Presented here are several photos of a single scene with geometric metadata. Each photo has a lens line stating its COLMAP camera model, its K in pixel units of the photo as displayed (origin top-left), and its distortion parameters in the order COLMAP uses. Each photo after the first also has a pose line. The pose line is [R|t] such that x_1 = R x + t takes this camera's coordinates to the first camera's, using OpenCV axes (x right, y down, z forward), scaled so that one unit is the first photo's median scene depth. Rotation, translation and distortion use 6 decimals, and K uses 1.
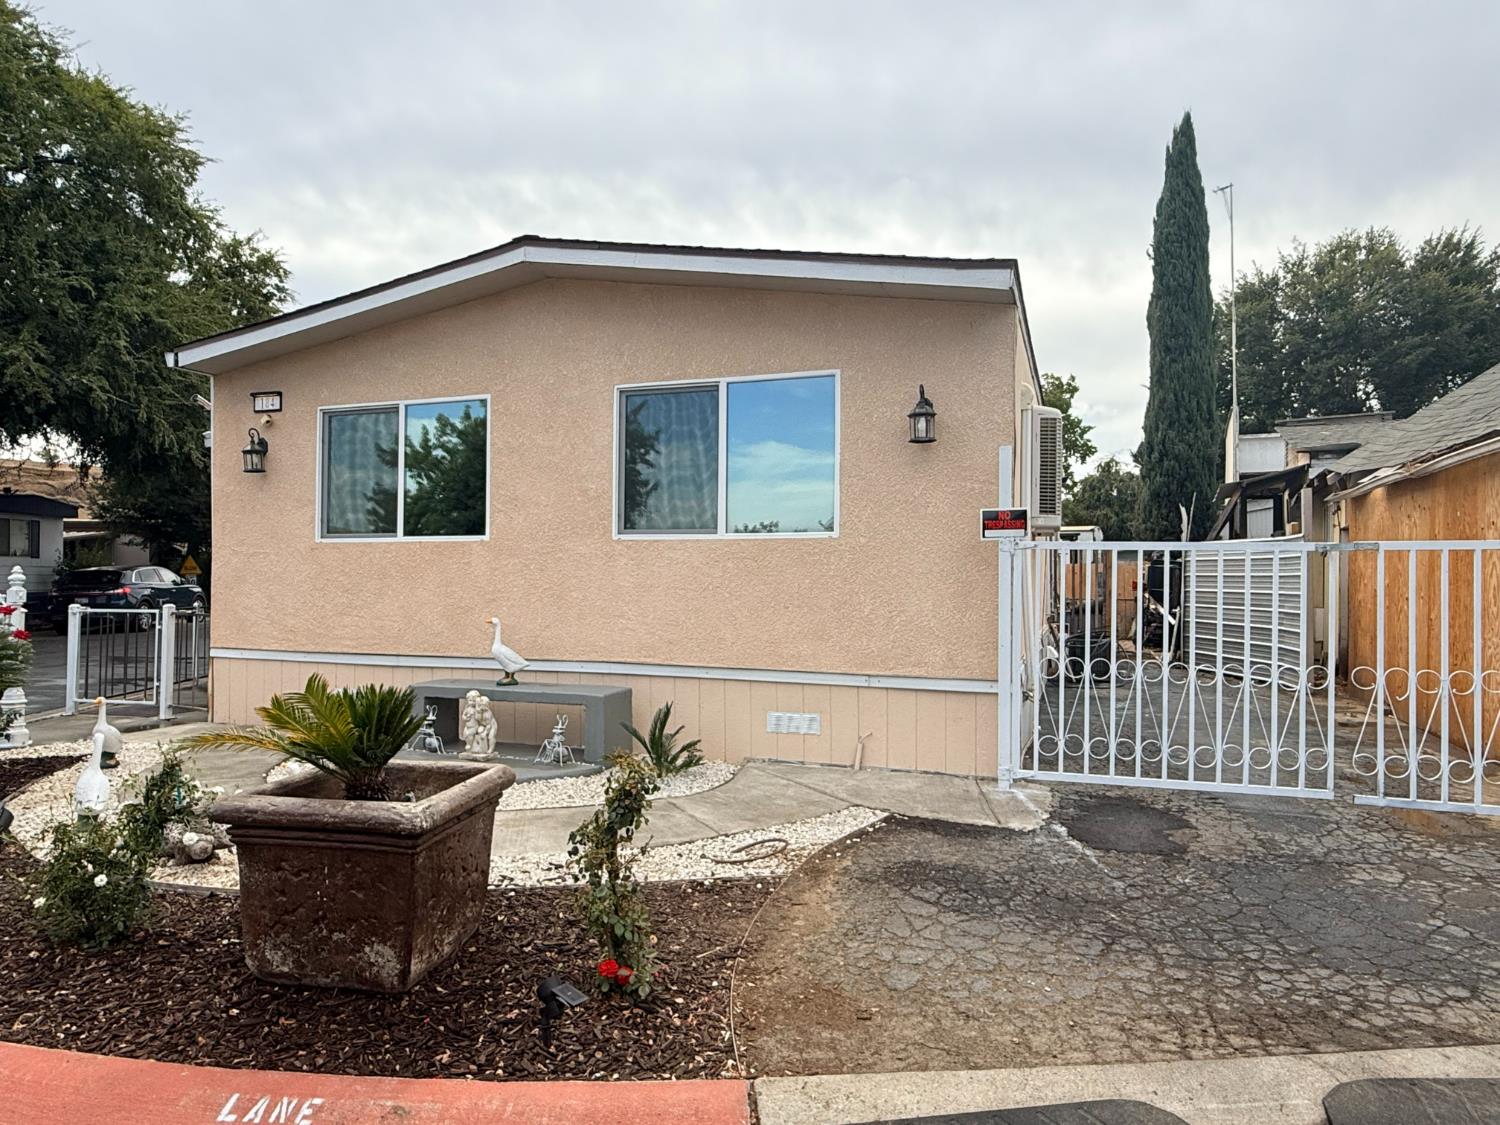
lens RADIAL K [[914.0, 0, 755.3], [0, 914.0, 567.1], [0, 0, 1]] dist [0.003754, -0.001190]
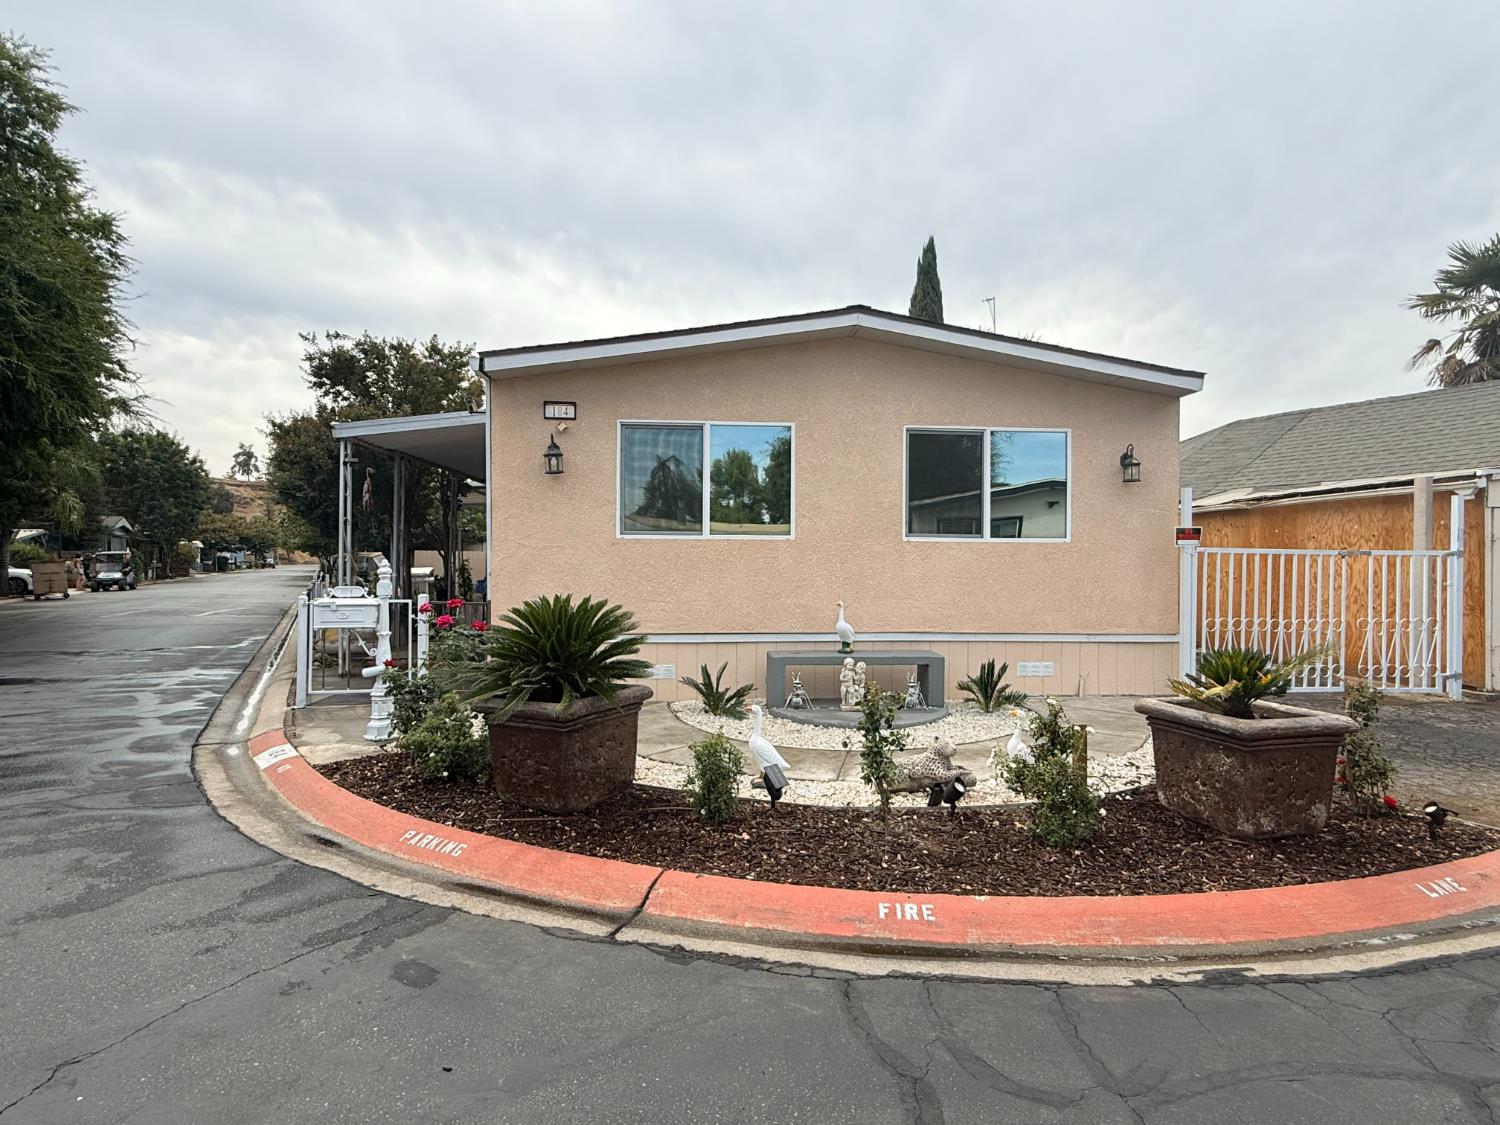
lens RADIAL K [[753.8, 0, 750.3], [0, 753.8, 564.9], [0, 0, 1]] dist [0.004206, -0.001355]
pose [[0.917555, -0.000831, 0.397607, -0.832203], [-0.006966, 0.999811, 0.018166, -0.013810], [-0.397547, -0.019438, 0.917376, 0.077422]]
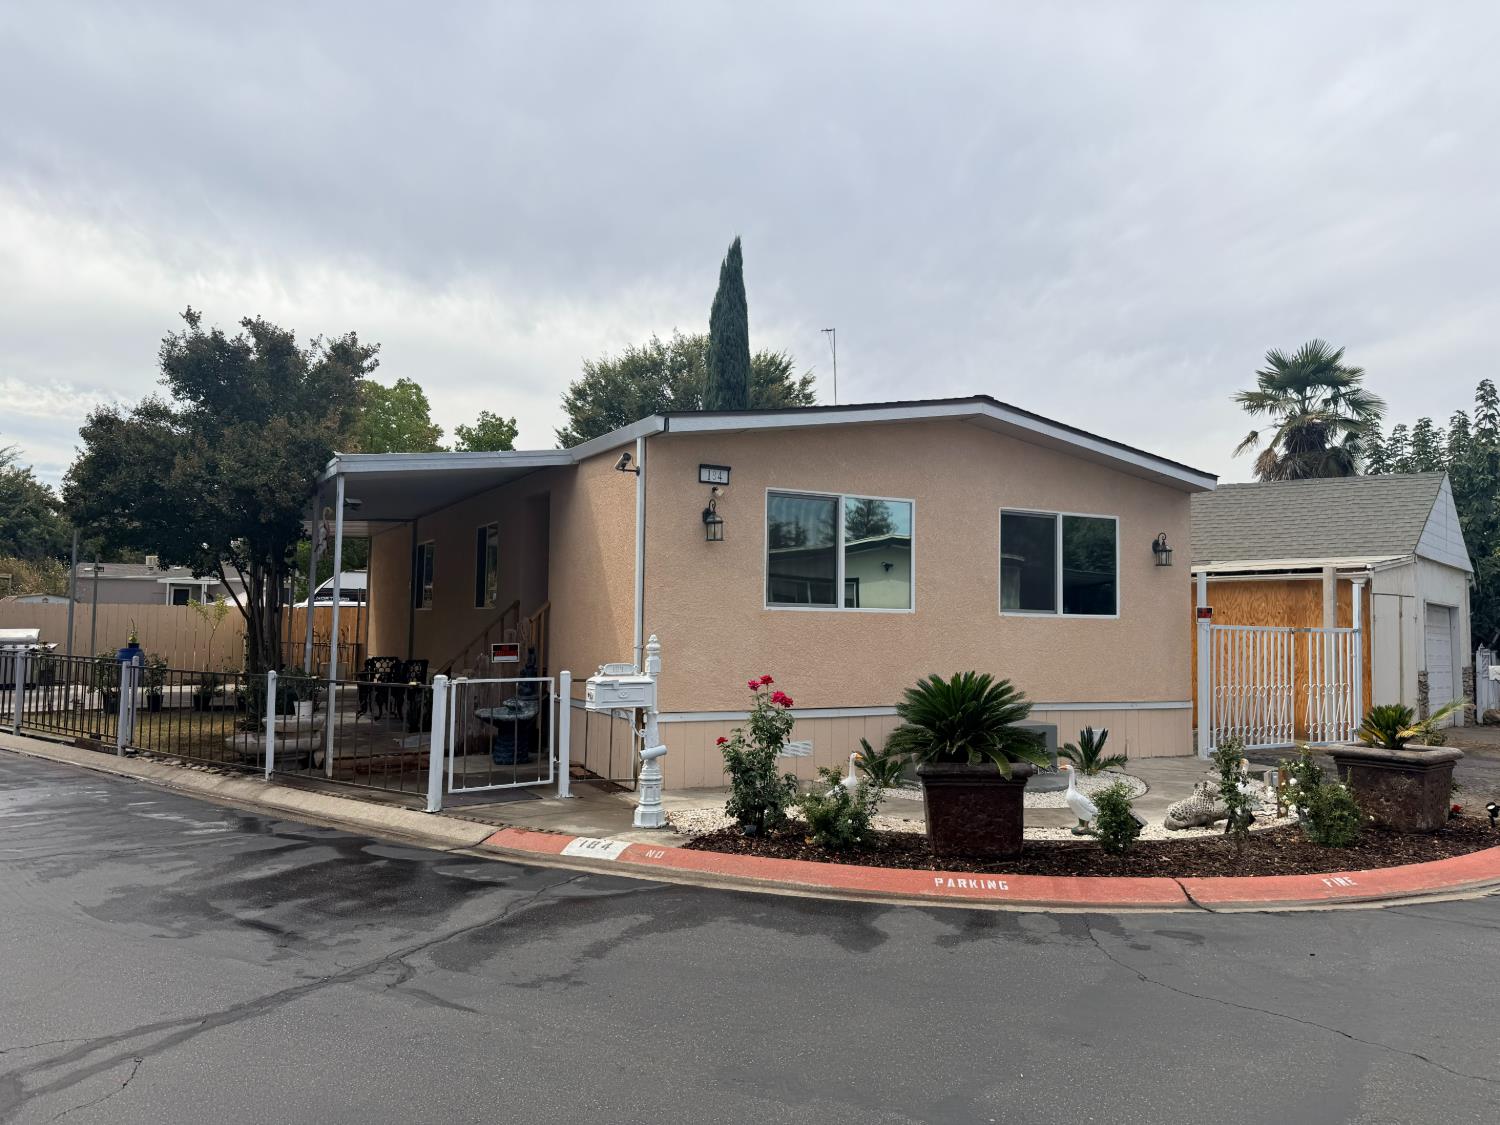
lens RADIAL K [[1050.7, 0, 747.0], [0, 1050.7, 568.2], [0, 0, 1]] dist [0.065264, -0.063210]
pose [[0.677016, 0.043017, 0.734710, -1.683444], [-0.021167, 0.999016, -0.038986, -0.033159], [-0.735664, 0.010843, 0.677260, 0.193711]]
